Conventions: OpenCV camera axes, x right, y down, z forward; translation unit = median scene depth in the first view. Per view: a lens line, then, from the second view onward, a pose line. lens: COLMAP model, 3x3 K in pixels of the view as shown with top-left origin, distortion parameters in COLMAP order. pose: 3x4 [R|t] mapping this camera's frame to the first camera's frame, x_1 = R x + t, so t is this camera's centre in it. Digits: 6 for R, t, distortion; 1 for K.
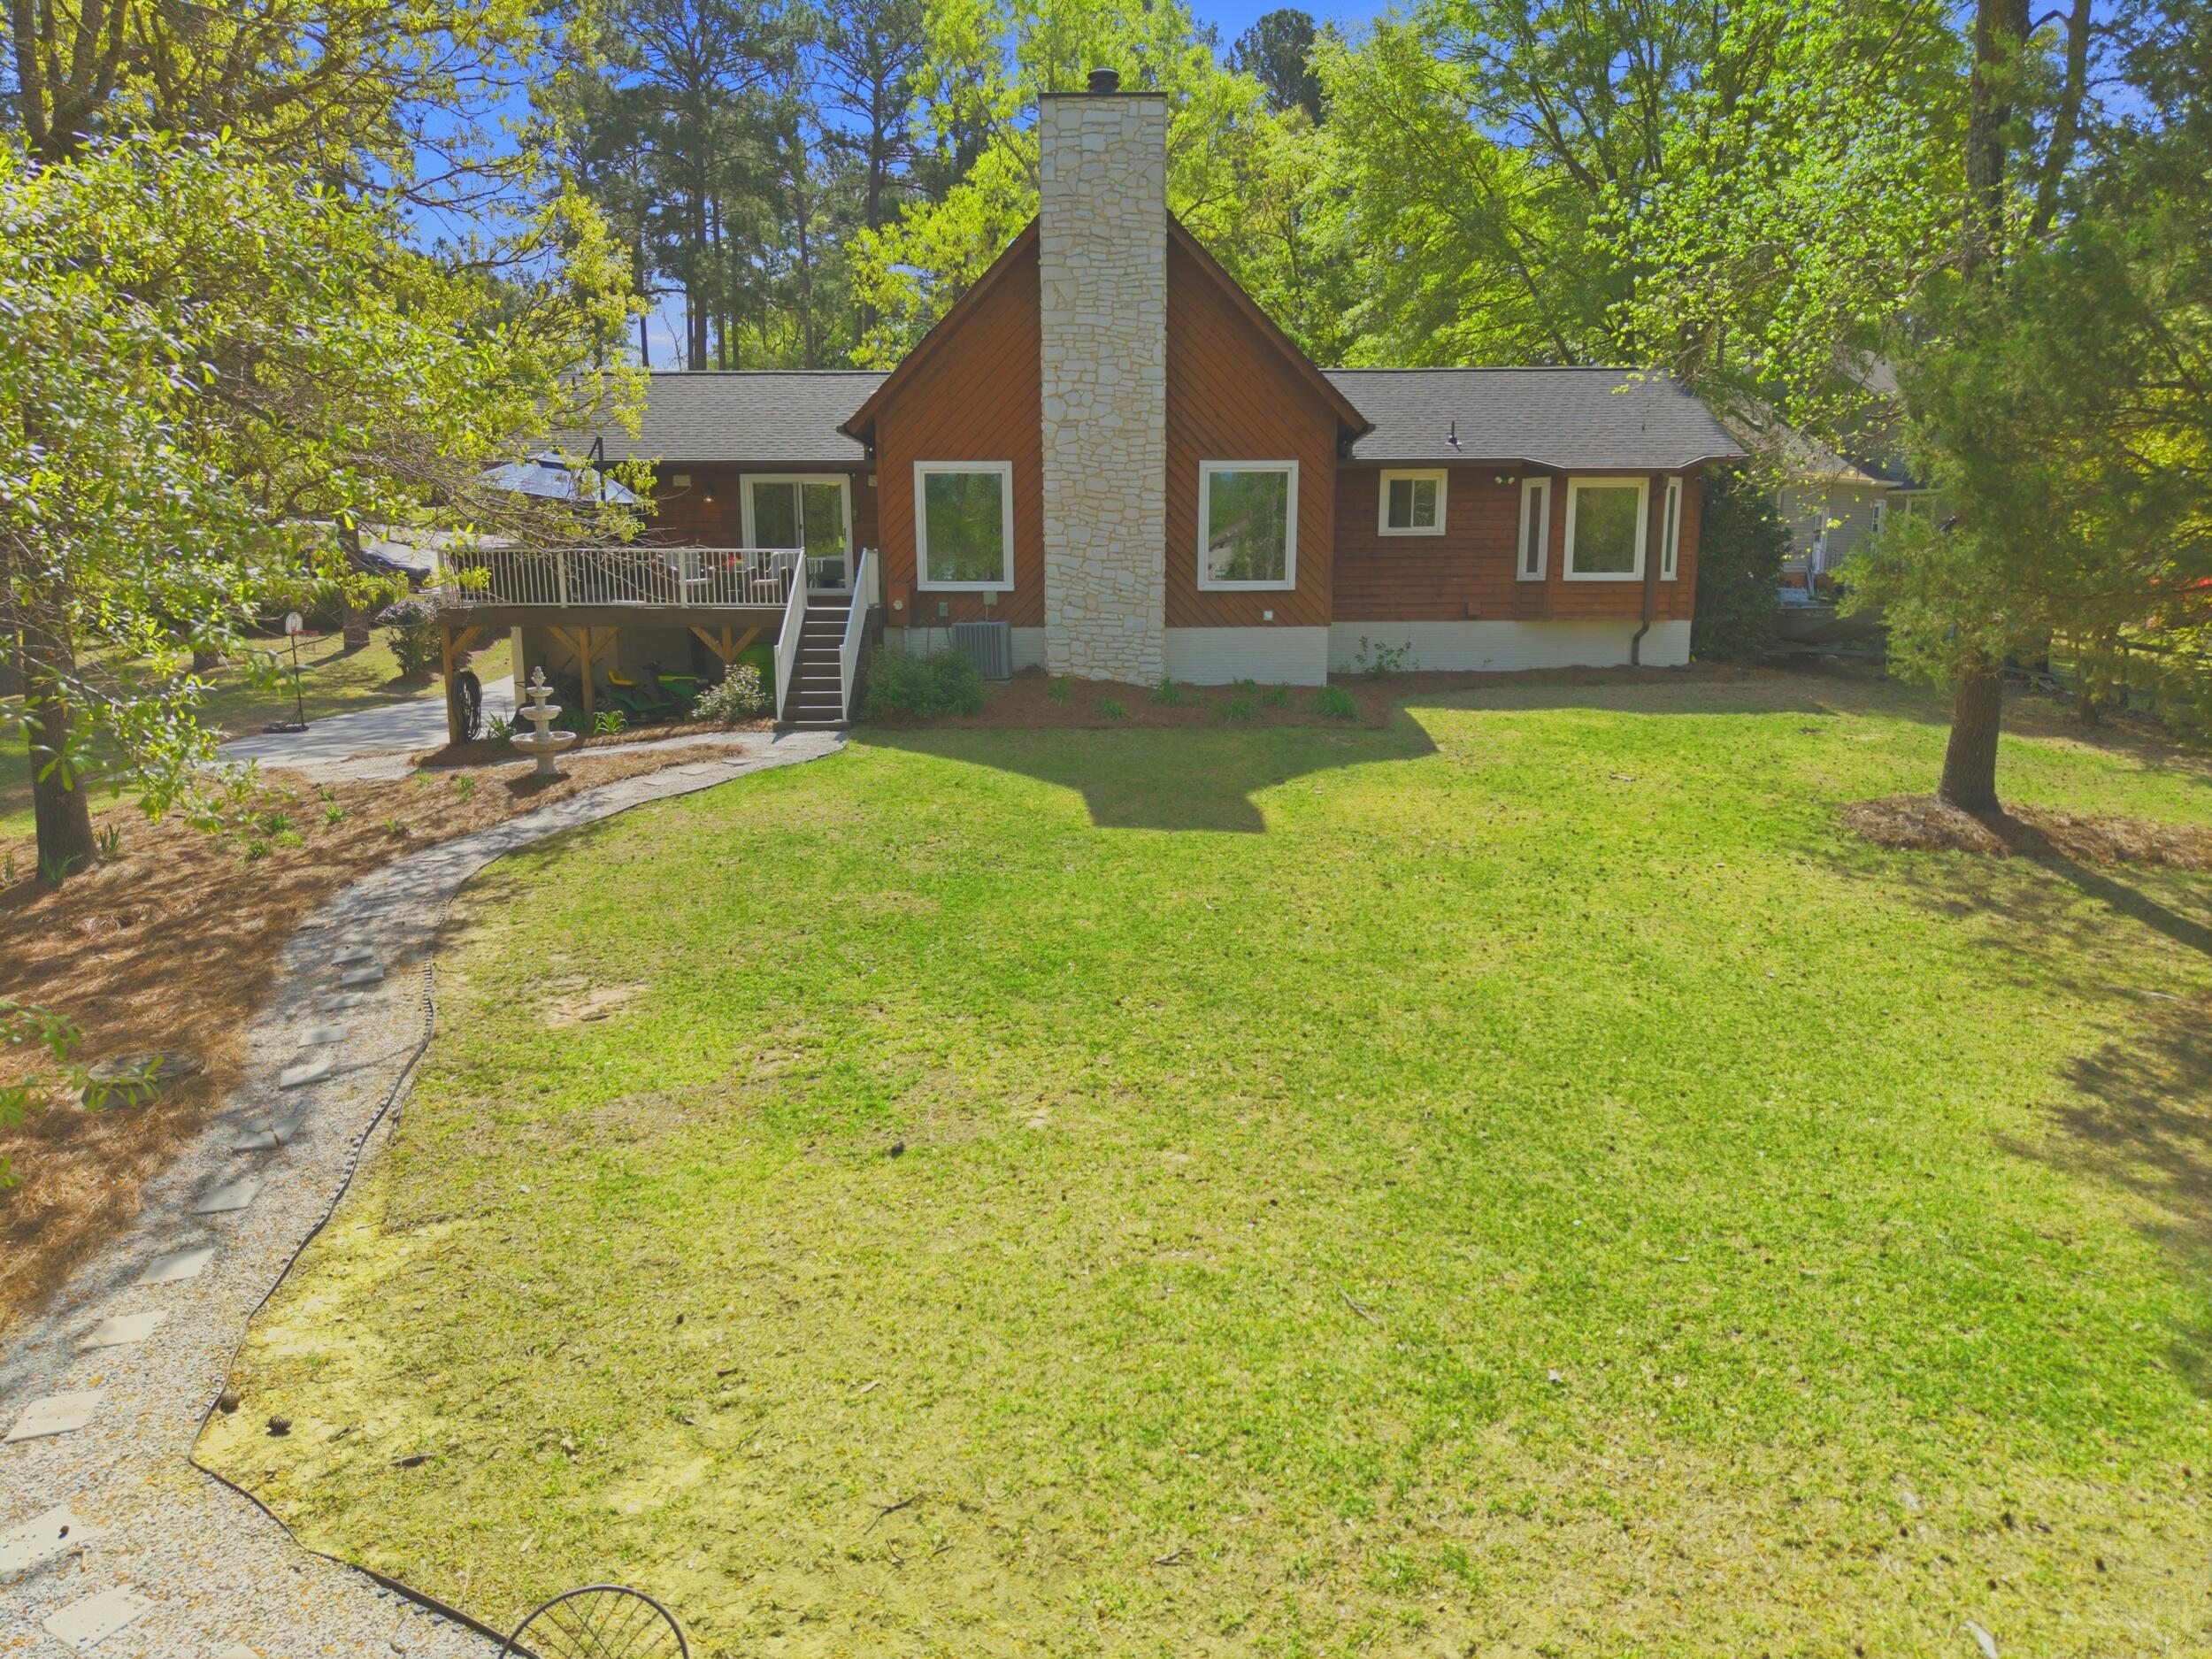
lens RADIAL K [[1473.8, 0, 1106.0], [0, 1473.8, 829.5], [0, 0, 1]] dist [0.057839, -0.046878]
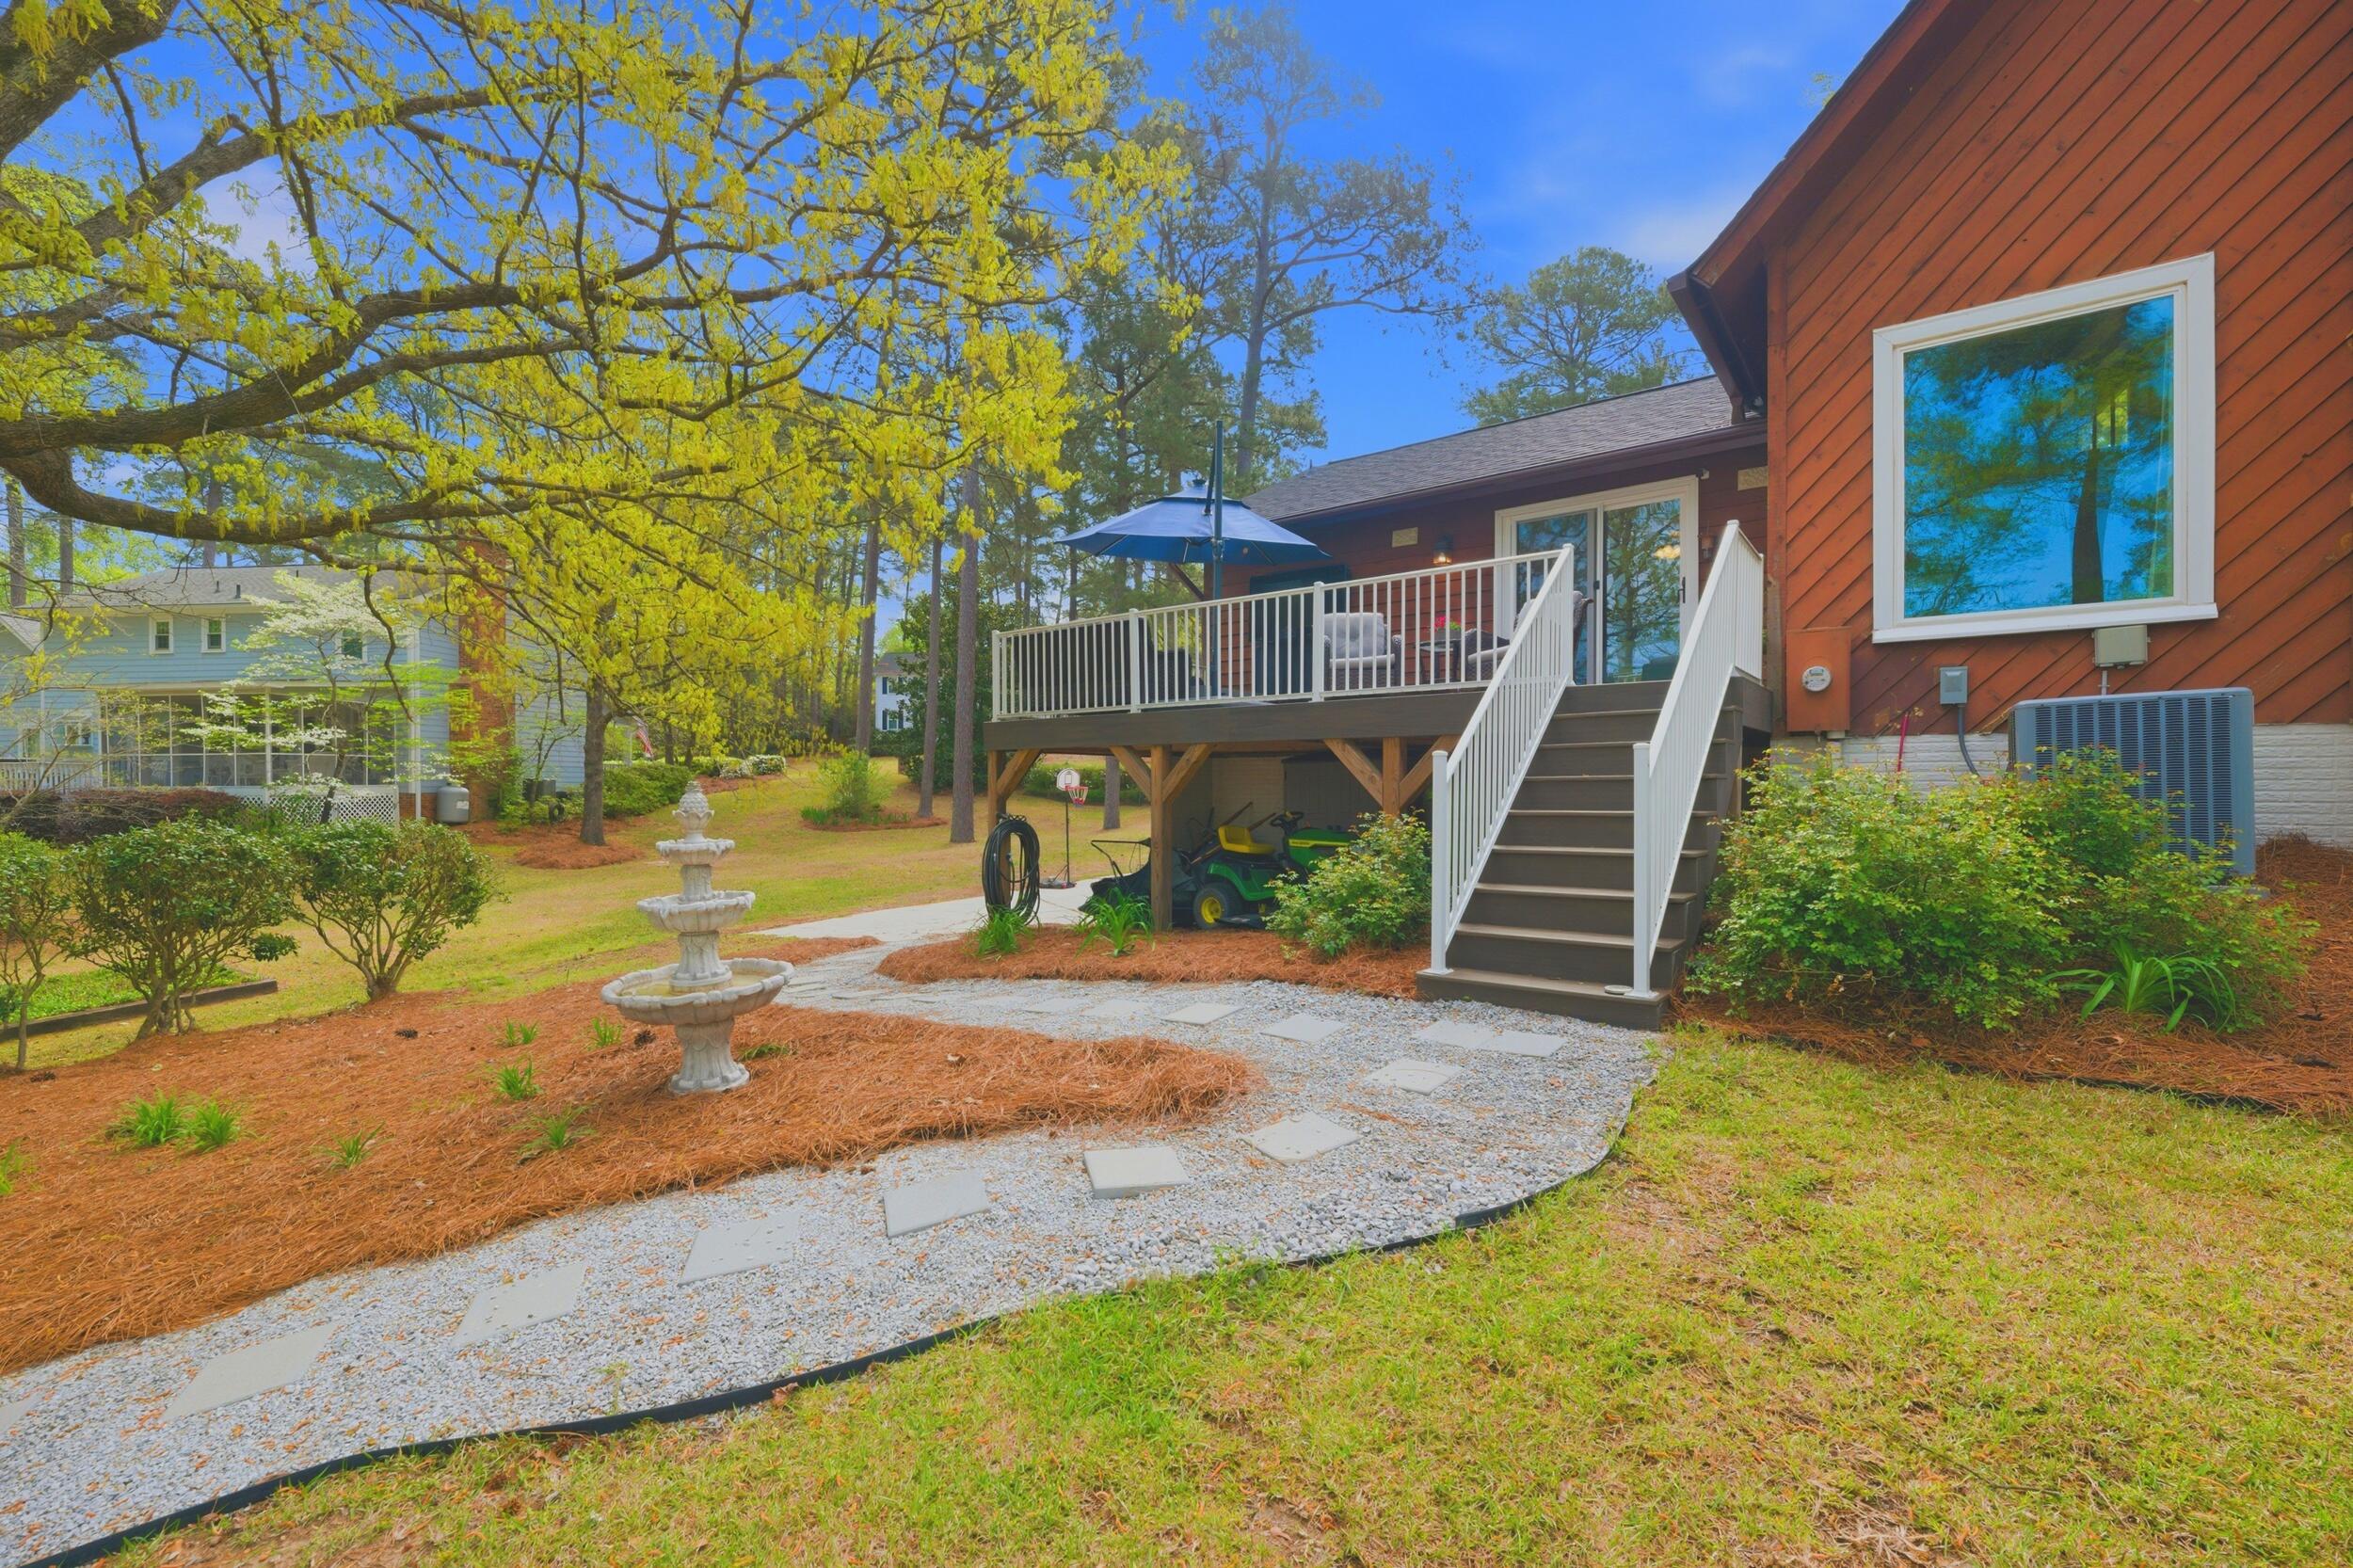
lens RADIAL K [[976.3, 0, 1164.3], [0, 976.3, 795.7], [0, 0, 1]] dist [-0.021258, 0.001036]
pose [[0.781401, 0.008496, -0.623971, -0.116008], [-0.107840, 0.986702, -0.121615, -0.070095], [0.614640, 0.162319, 0.771926, 0.700432]]
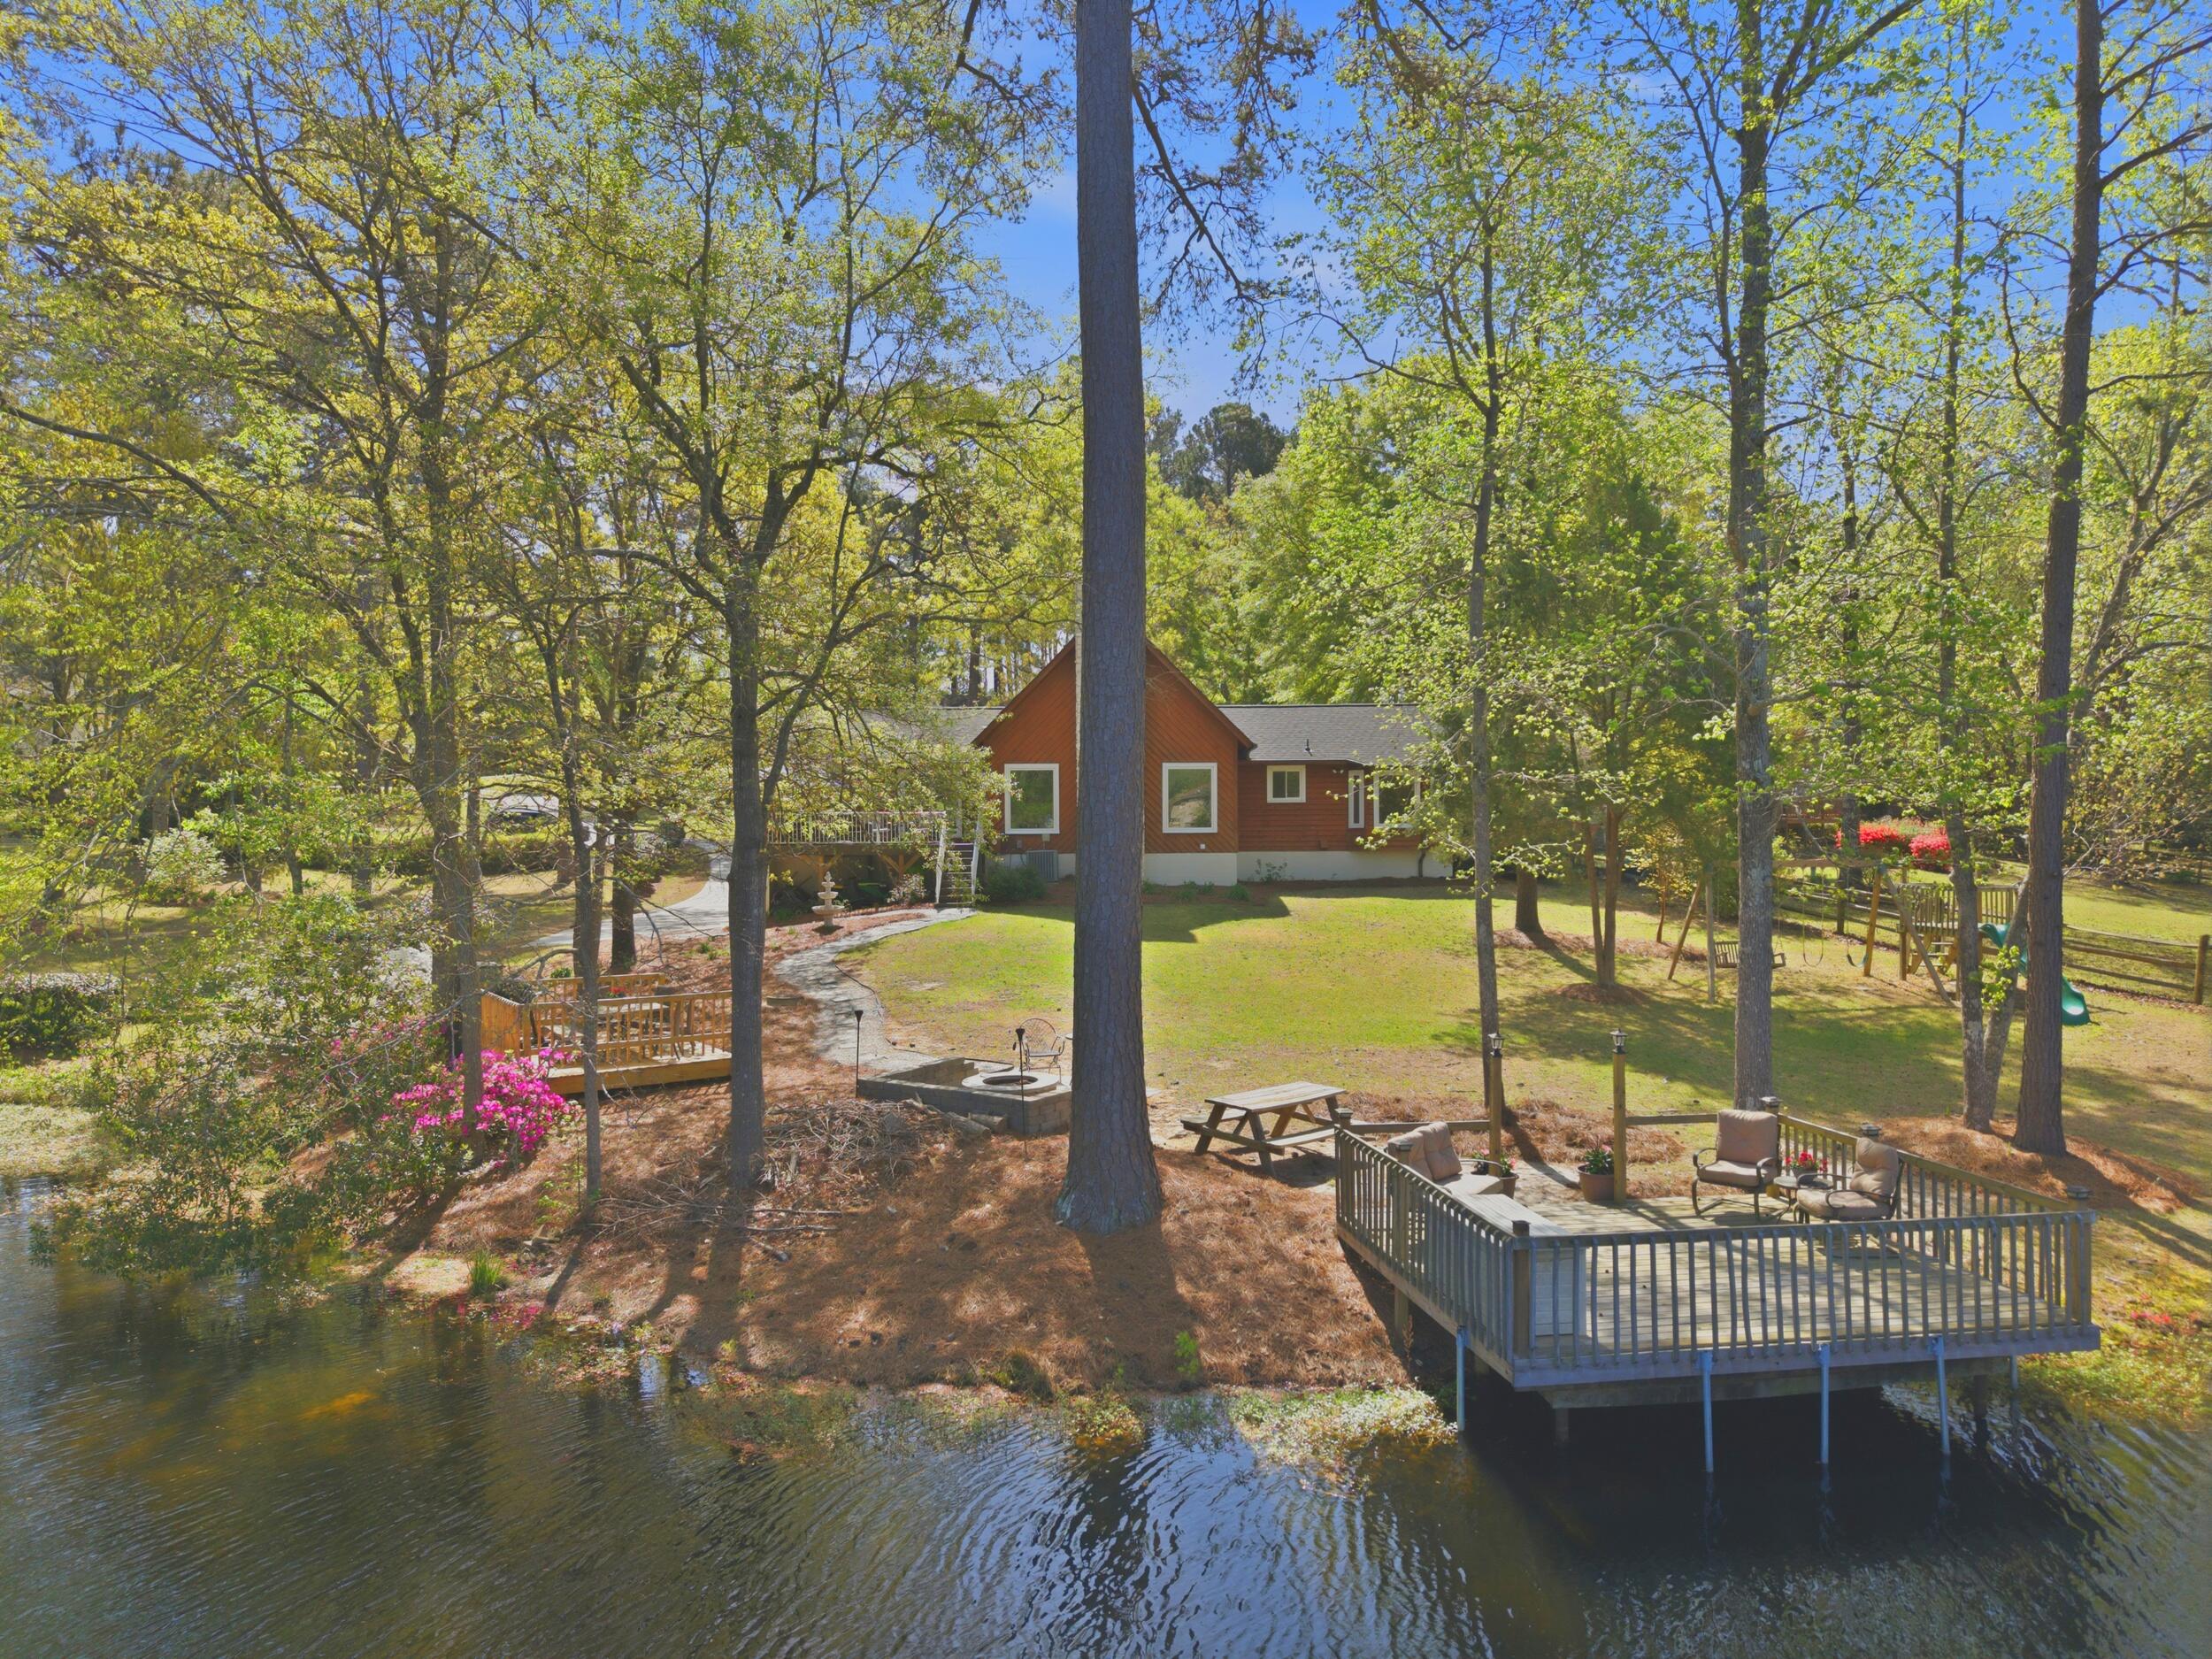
lens RADIAL K [[1473.8, 0, 1106.0], [0, 1473.8, 829.5], [0, 0, 1]] dist [0.057839, -0.046878]
pose [[0.999891, -0.005007, 0.013908, -0.032037], [0.007320, 0.985147, -0.171554, 0.139263], [-0.012842, 0.171637, 0.985076, -0.756931]]
